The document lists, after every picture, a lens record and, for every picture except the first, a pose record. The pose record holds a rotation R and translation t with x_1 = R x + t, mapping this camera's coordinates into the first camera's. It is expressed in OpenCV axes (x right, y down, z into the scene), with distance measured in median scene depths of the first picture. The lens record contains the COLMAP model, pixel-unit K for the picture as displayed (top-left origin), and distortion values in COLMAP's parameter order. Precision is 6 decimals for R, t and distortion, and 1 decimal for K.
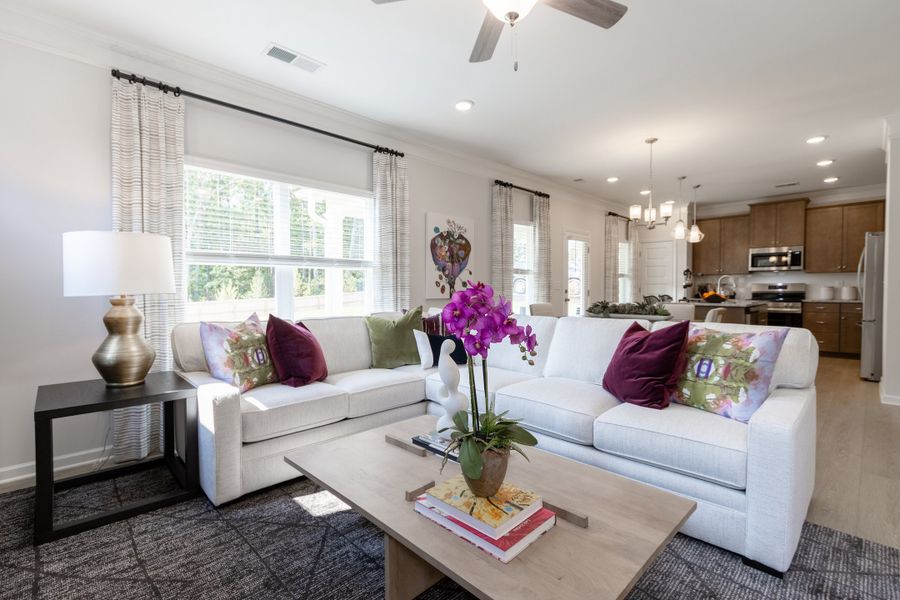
lens RADIAL K [[413.8, 0, 450.0], [0, 413.8, 300.0], [0, 0, 1]] dist [0.000010, -0.000109]
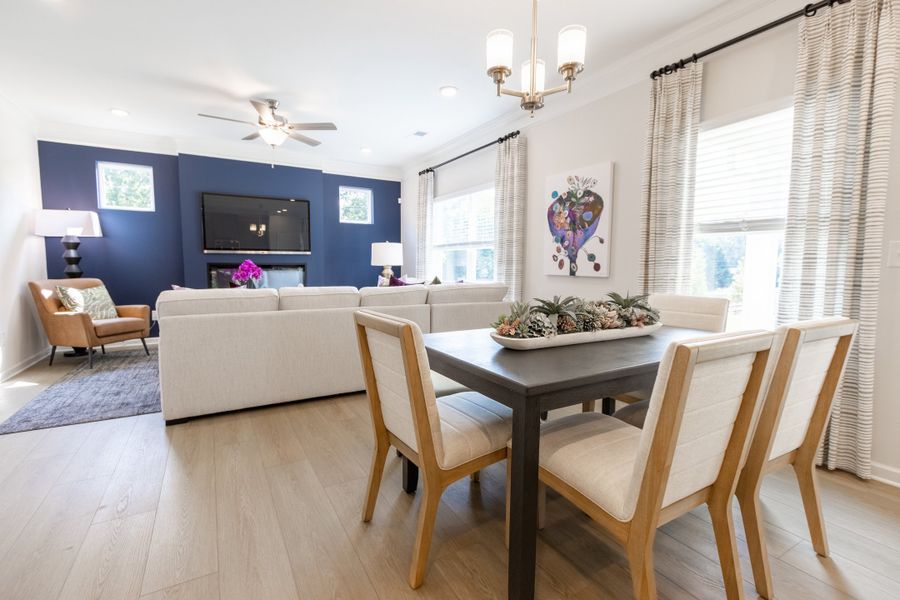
lens RADIAL K [[413.8, 0, 450.0], [0, 413.8, 300.0], [0, 0, 1]] dist [0.000010, -0.000109]
pose [[-0.246156, 0.085830, -0.965422, 0.847394], [-0.029991, 0.994920, 0.096100, -0.027348], [0.968766, 0.052610, -0.242332, 0.985276]]
